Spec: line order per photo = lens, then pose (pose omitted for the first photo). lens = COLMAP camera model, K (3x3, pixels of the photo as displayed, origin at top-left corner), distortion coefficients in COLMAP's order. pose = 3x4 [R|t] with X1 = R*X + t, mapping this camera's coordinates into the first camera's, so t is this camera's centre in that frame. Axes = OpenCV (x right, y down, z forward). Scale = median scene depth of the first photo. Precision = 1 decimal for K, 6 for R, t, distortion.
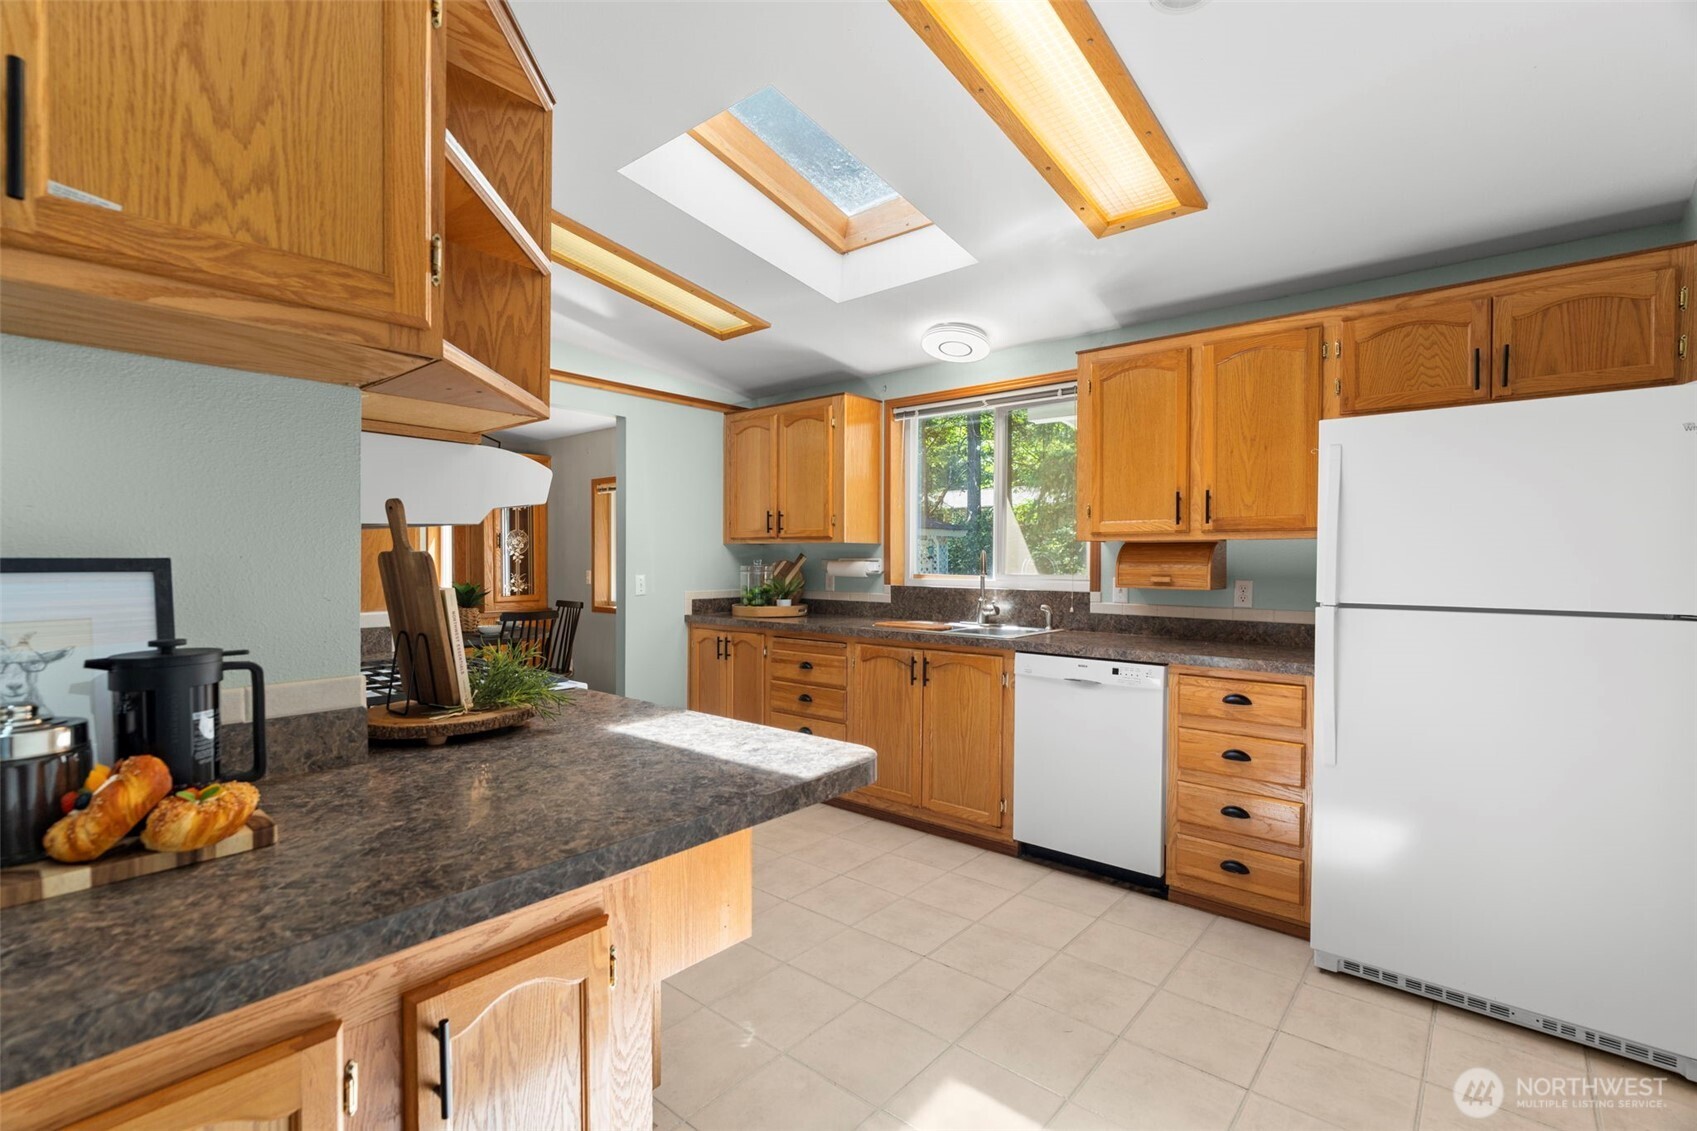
lens RADIAL K [[772.8, 0, 848.5], [0, 772.8, 565.5], [0, 0, 1]] dist [0.001566, 0.000014]
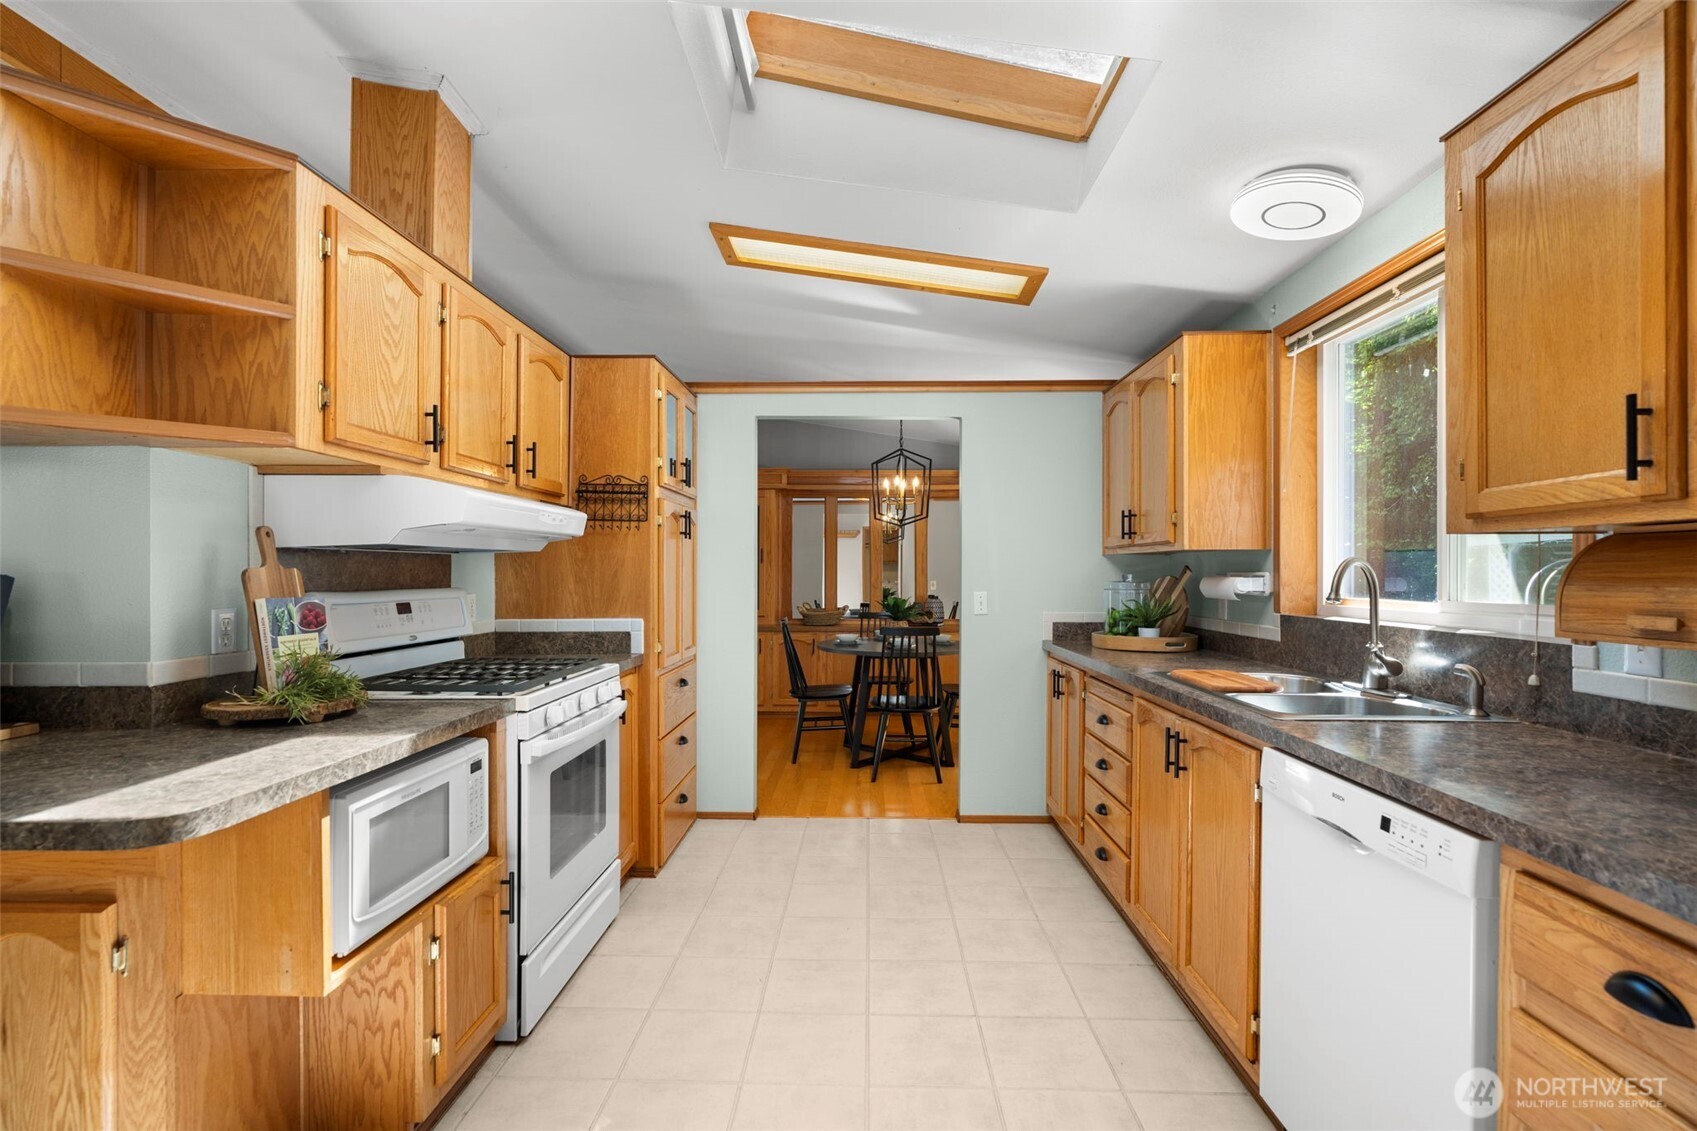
lens RADIAL K [[784.0, 0, 851.3], [0, 784.0, 570.9], [0, 0, 1]] dist [0.003694, 0.000448]
pose [[0.624356, -0.005250, -0.781123, 0.358350], [-0.004714, 0.999934, -0.010489, -0.001809], [0.781126, 0.010231, 0.624290, 0.336029]]
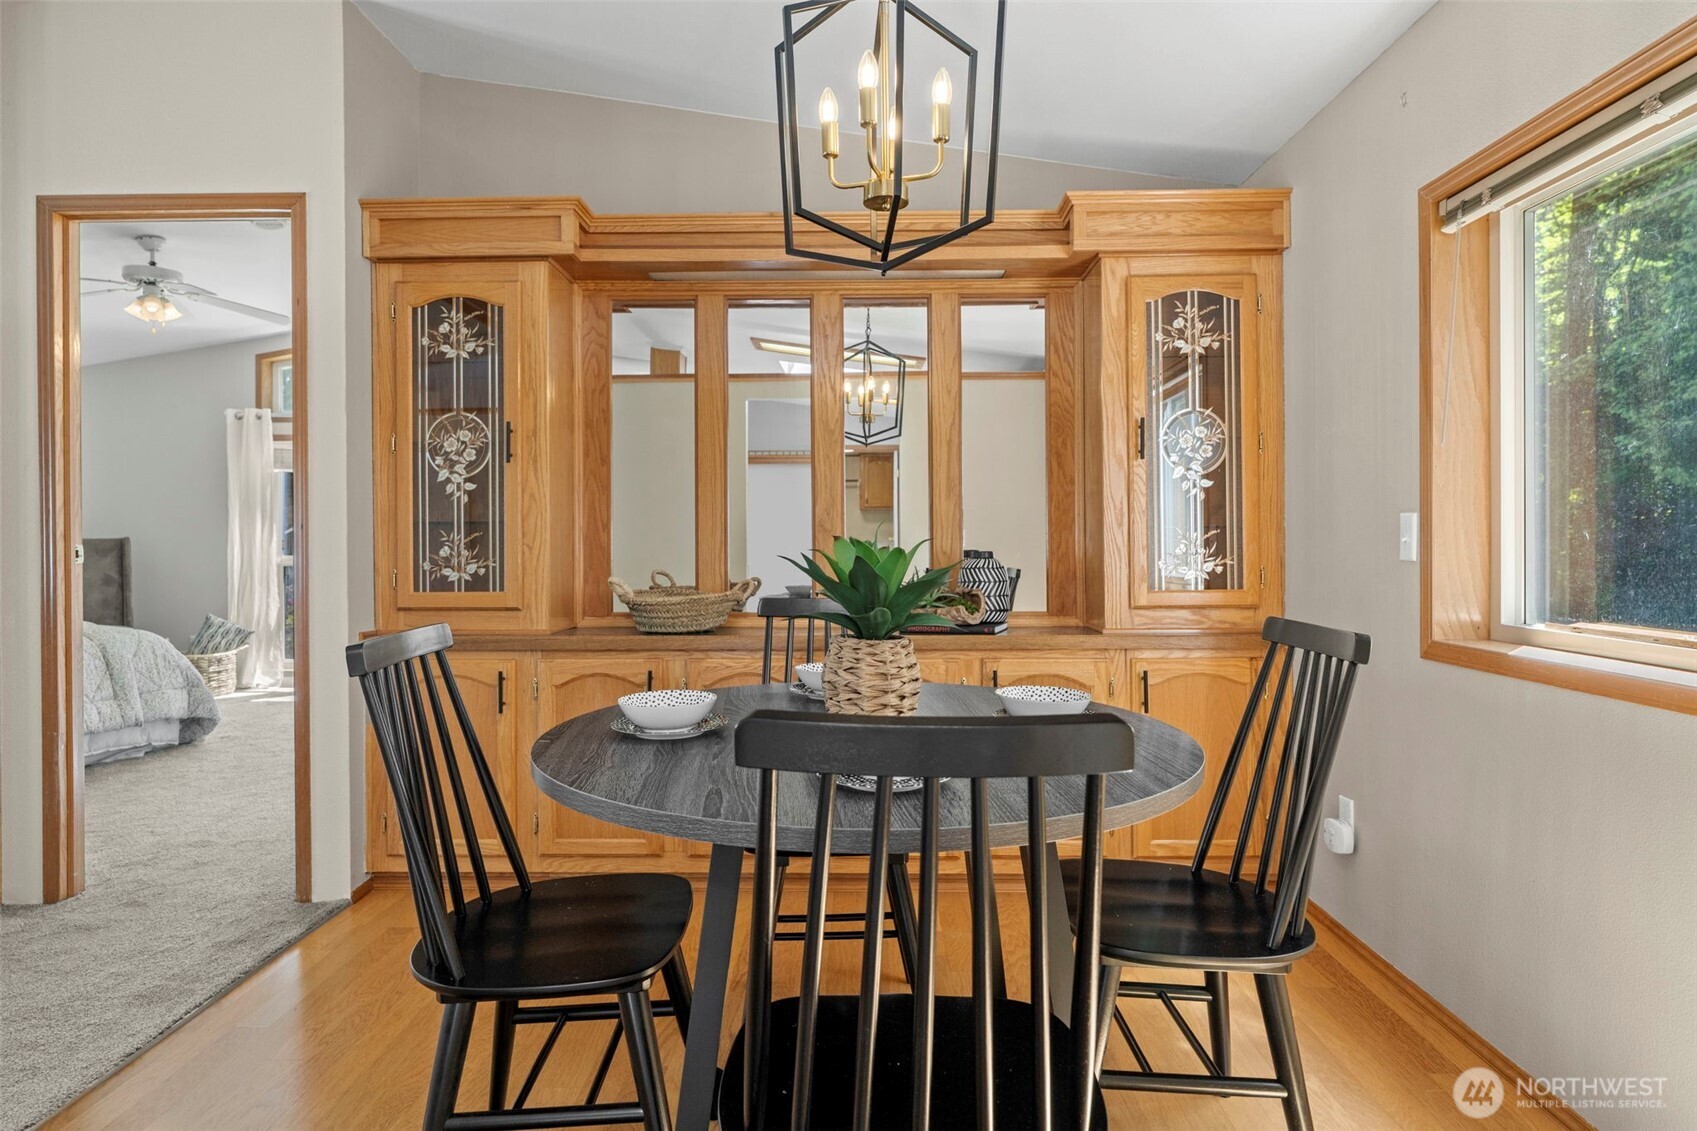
lens RADIAL K [[903.7, 0, 884.4], [0, 903.7, 555.7], [0, 0, 1]] dist [-0.001901, 0.001753]
pose [[0.652043, 0.002807, -0.758177, -0.318223], [-0.000207, 0.999994, 0.003524, 0.033241], [0.758182, -0.002141, 0.652039, 0.968208]]
